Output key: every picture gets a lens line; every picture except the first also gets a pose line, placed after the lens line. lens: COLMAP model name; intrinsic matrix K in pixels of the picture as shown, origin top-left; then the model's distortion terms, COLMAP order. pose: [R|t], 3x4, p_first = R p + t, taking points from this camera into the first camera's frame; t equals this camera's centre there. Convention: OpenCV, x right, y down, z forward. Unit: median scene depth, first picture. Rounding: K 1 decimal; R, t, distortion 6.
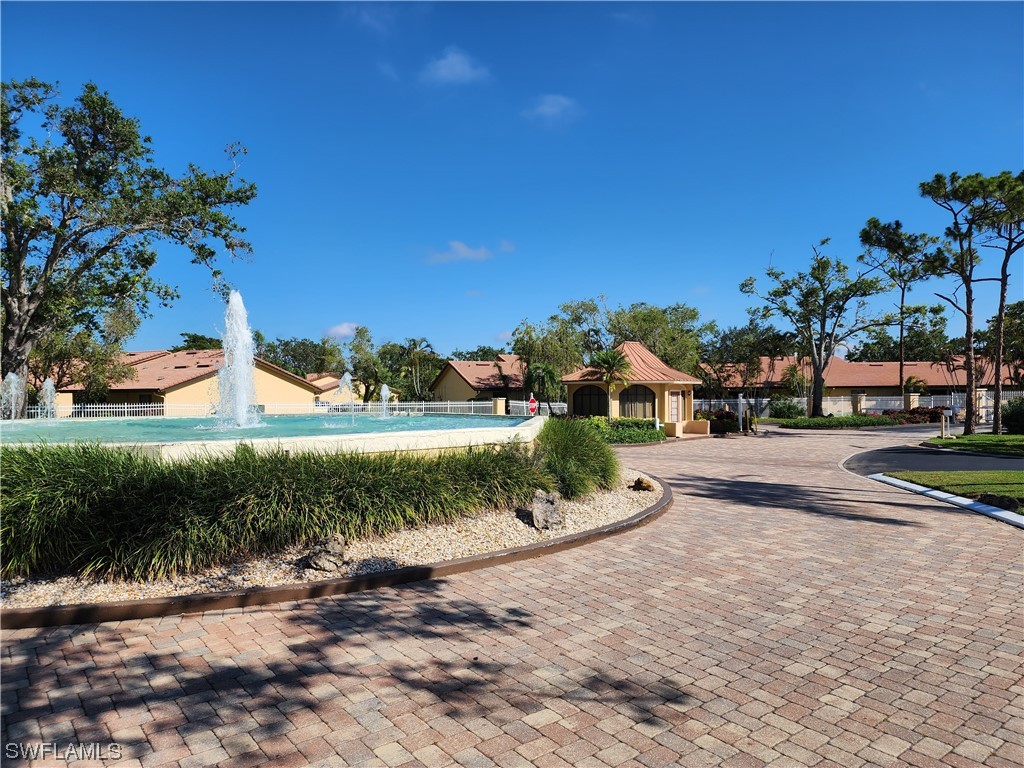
lens RADIAL K [[683.1, 0, 511.6], [0, 683.1, 392.8], [0, 0, 1]] dist [0.077726, 0.001470]
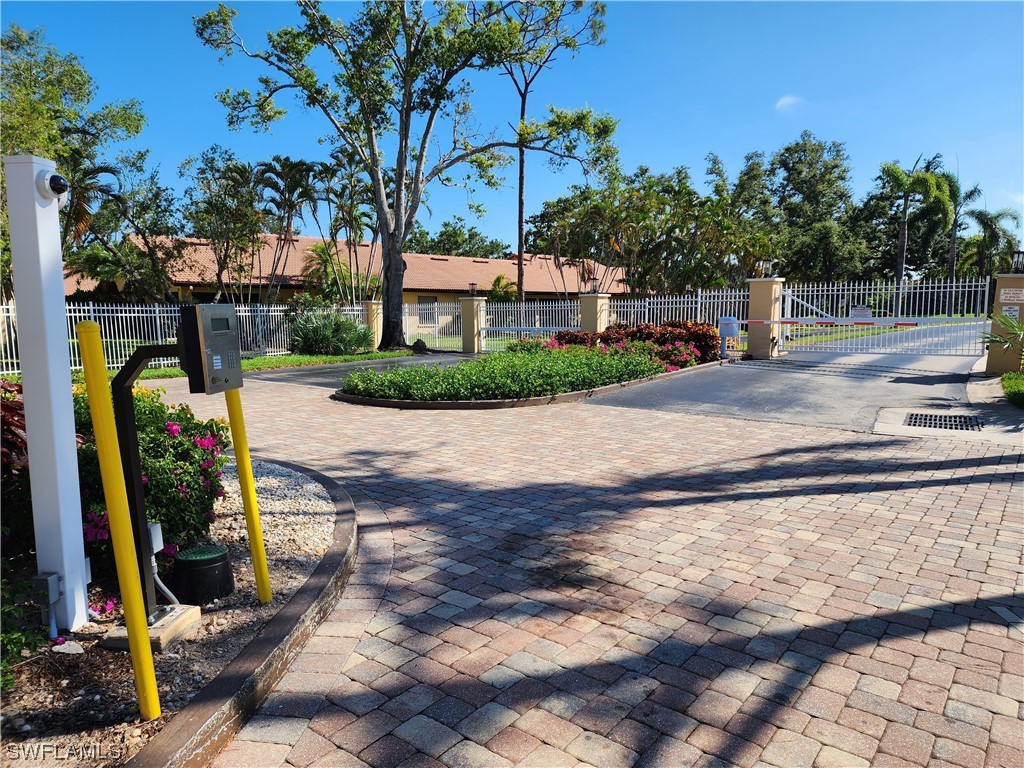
lens RADIAL K [[683.1, 0, 514.0], [0, 683.1, 394.6], [0, 0, 1]] dist [0.077726, 0.001470]
pose [[0.766552, -0.070694, 0.638279, 0.210069], [-0.004350, 0.993328, 0.115242, 0.012916], [-0.642167, -0.091116, 0.761130, 0.591401]]
